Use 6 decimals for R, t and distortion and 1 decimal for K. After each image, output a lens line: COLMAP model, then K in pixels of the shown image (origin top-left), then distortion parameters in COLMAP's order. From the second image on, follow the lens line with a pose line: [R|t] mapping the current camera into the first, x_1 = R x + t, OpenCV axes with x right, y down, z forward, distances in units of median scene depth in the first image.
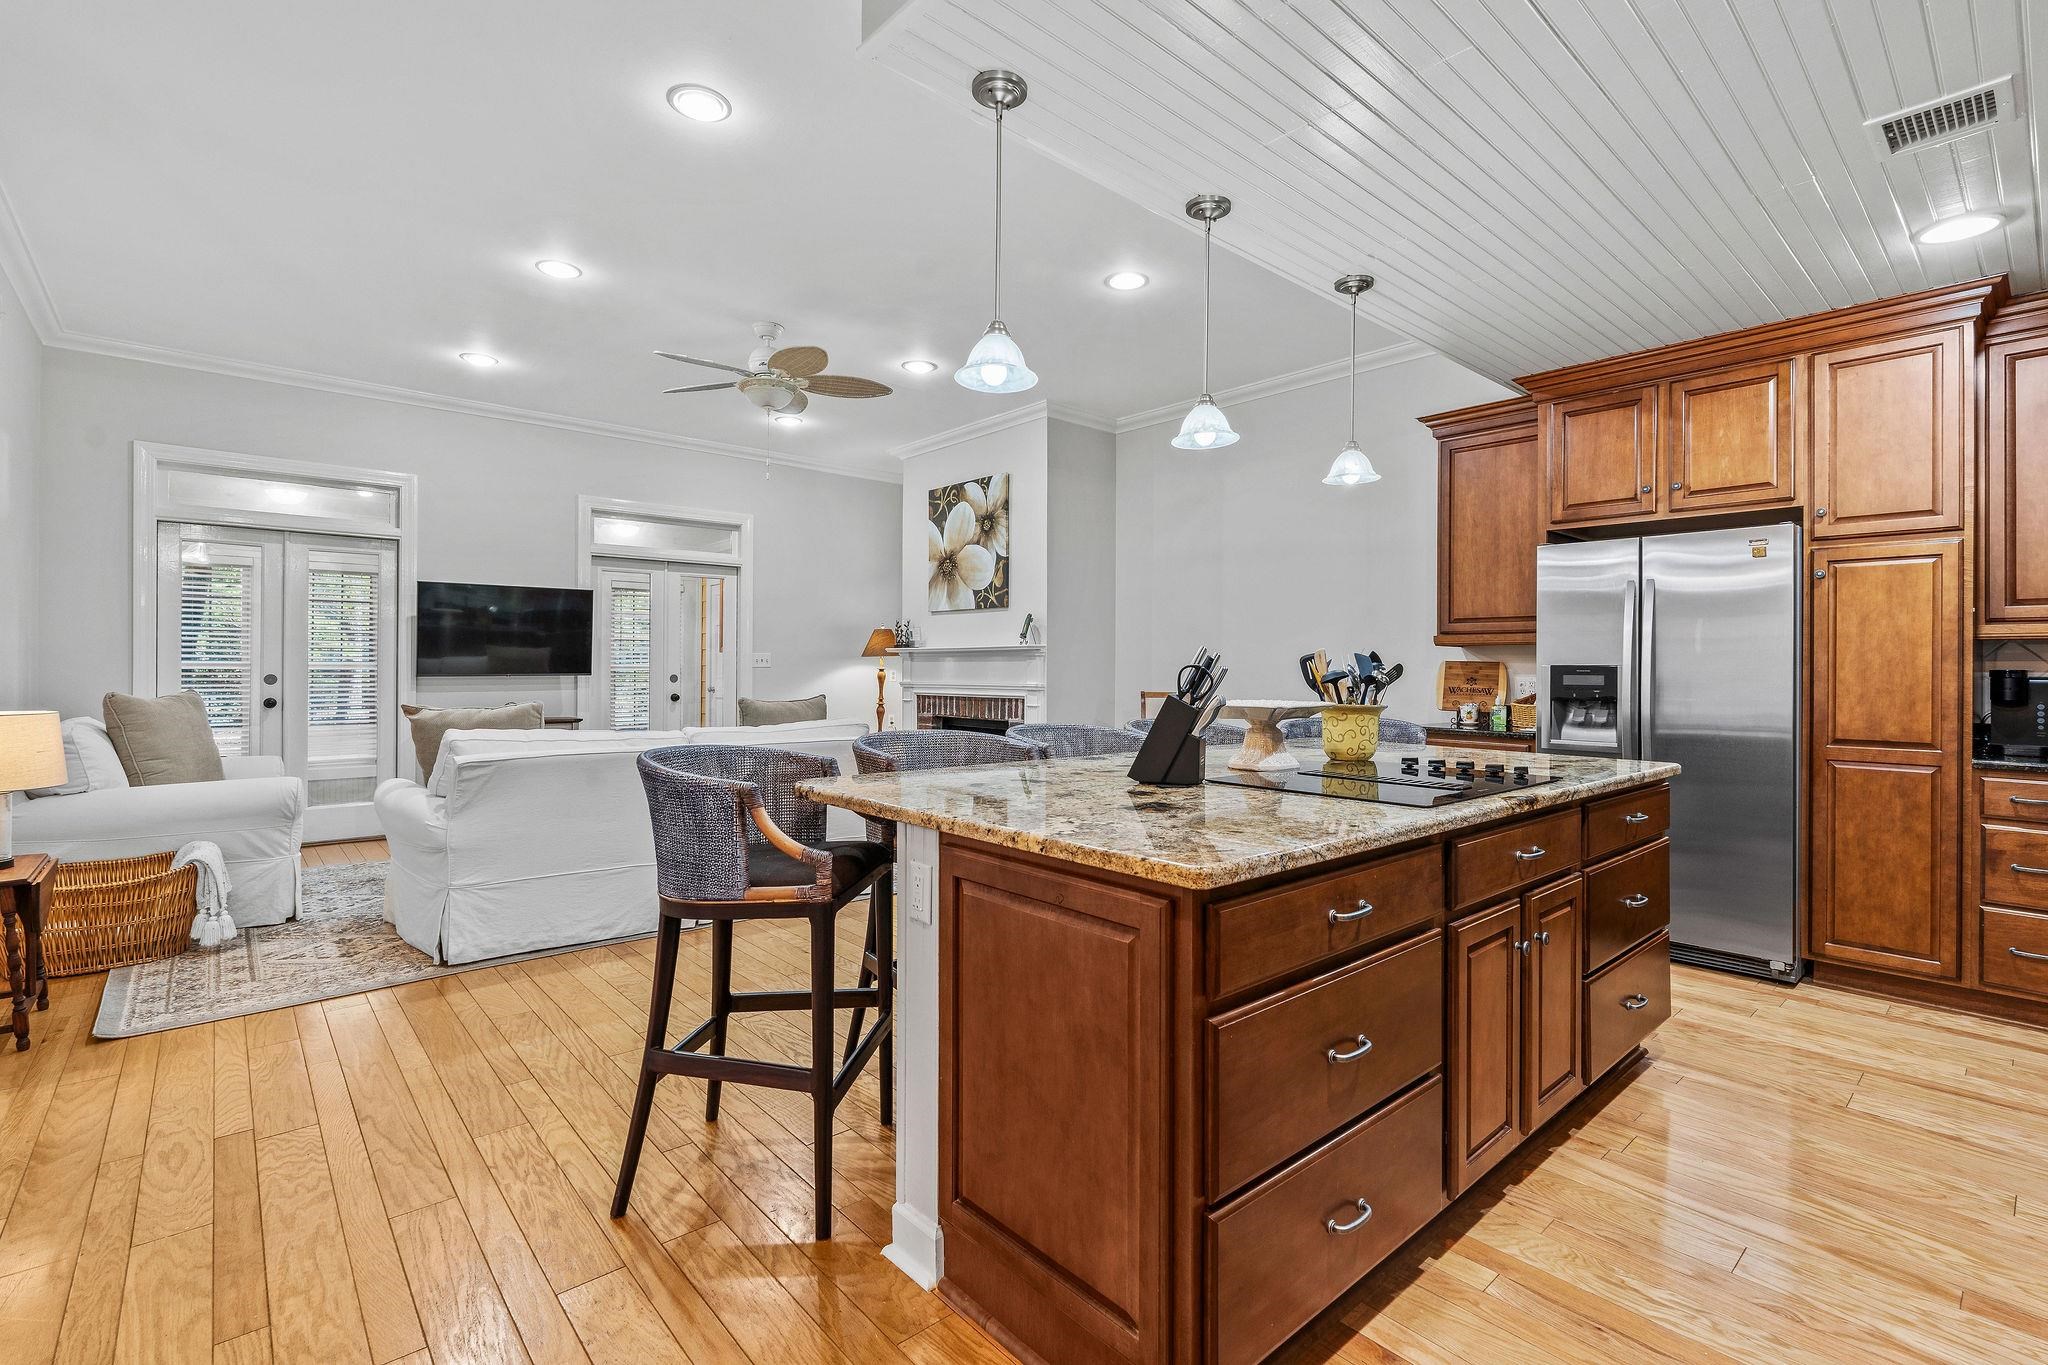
lens RADIAL K [[921.9, 0, 1026.4], [0, 921.9, 669.3], [0, 0, 1]] dist [0.000104, 0.000318]
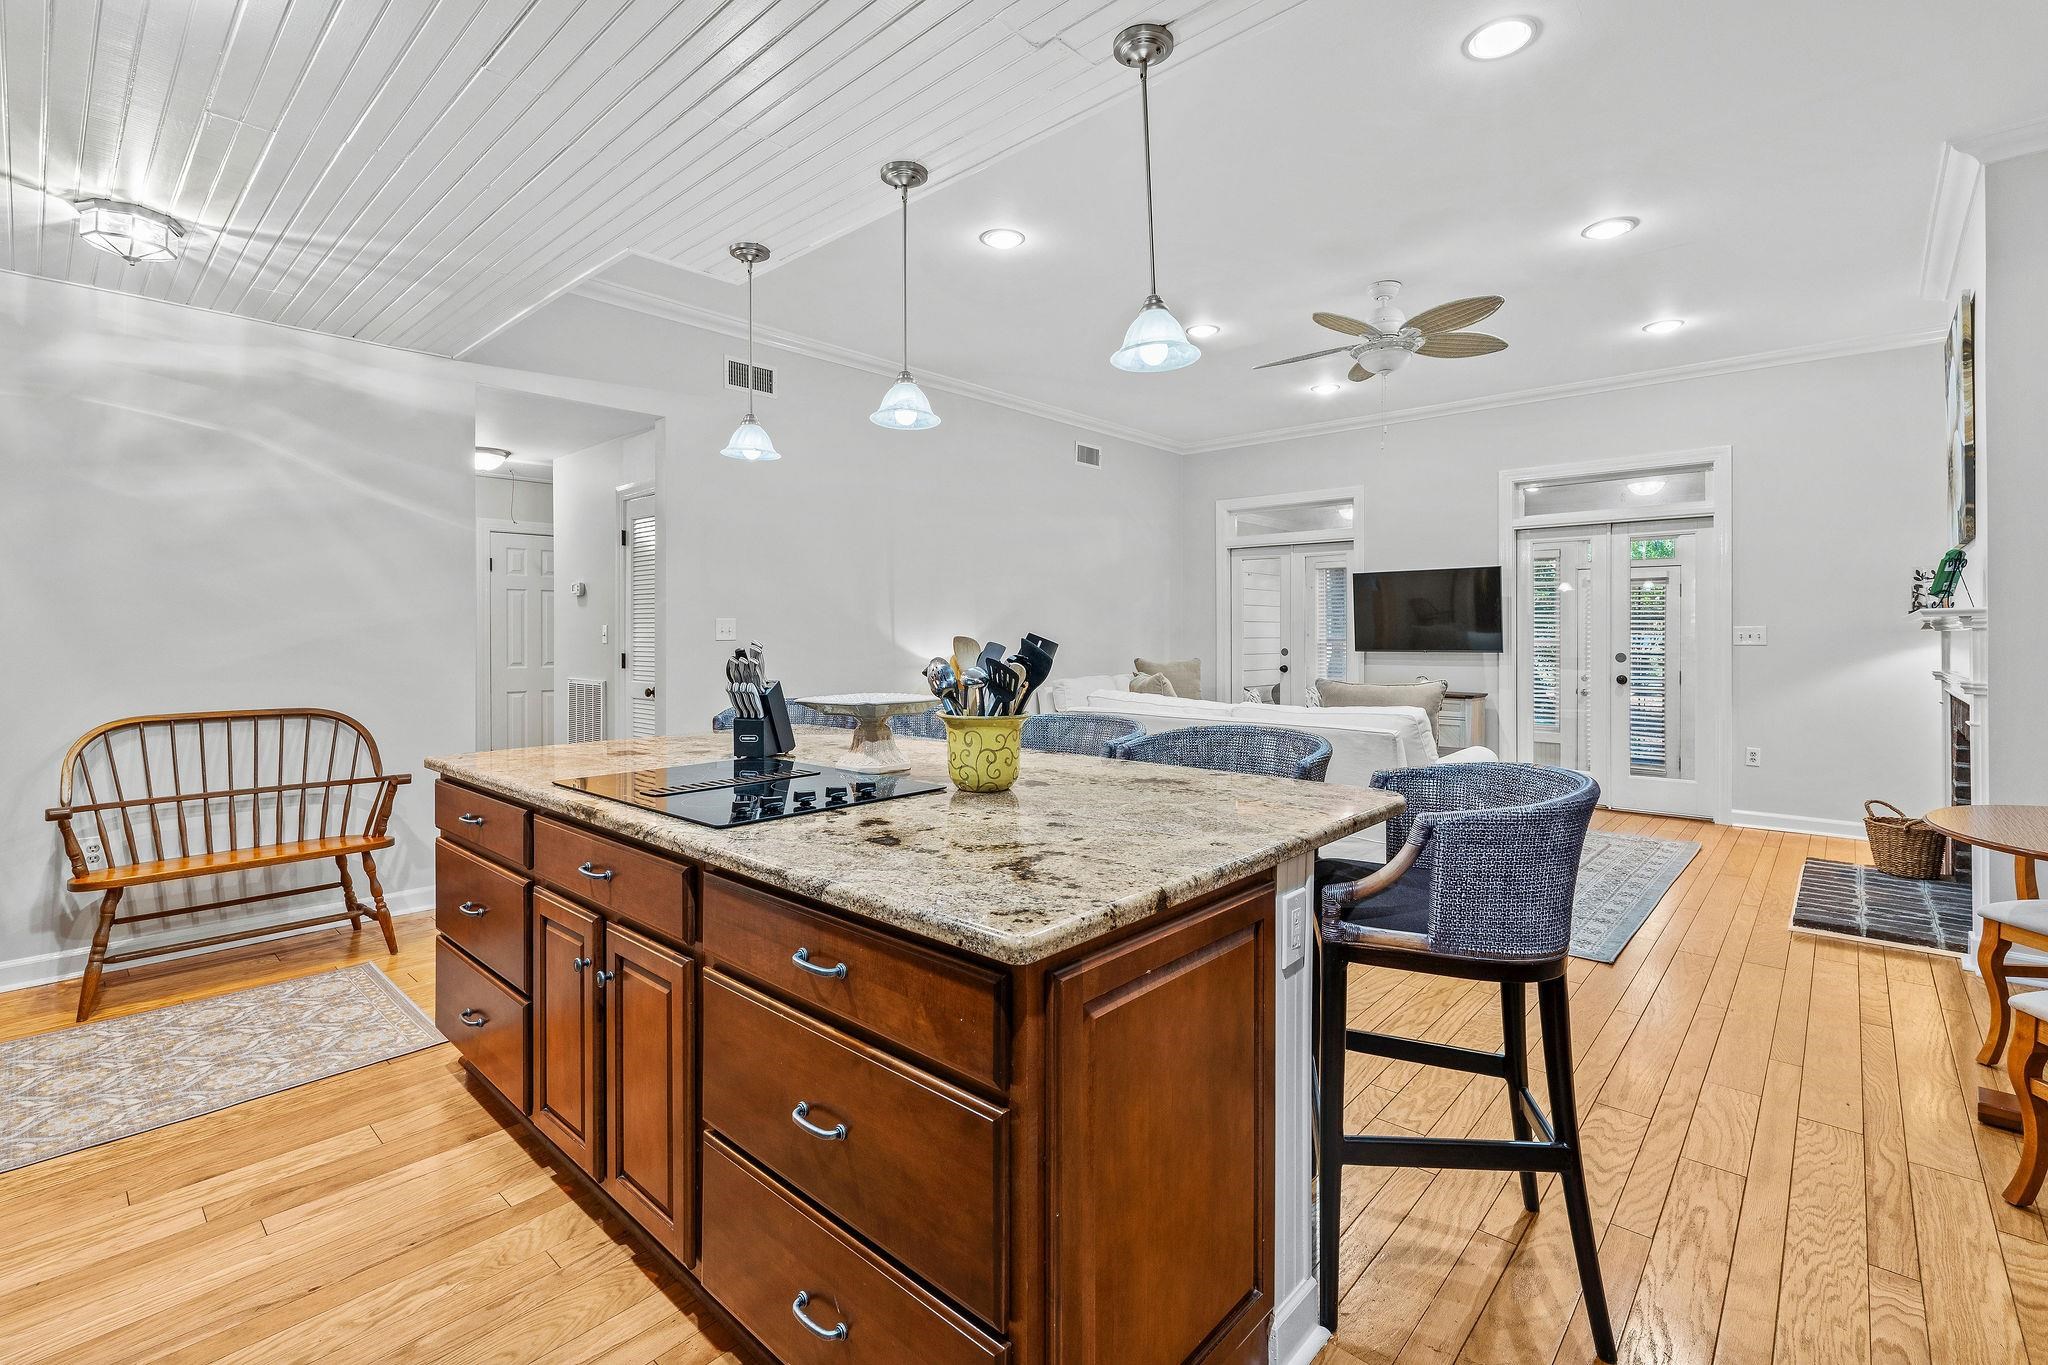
lens RADIAL K [[913.6, 0, 1026.5], [0, 913.6, 630.7], [0, 0, 1]] dist [-0.007194, -0.000232]
pose [[0.111921, -0.007592, -0.993688, 1.691980], [-0.003602, 0.999961, -0.008045, -0.028177], [0.993711, 0.004479, 0.111889, 1.508458]]
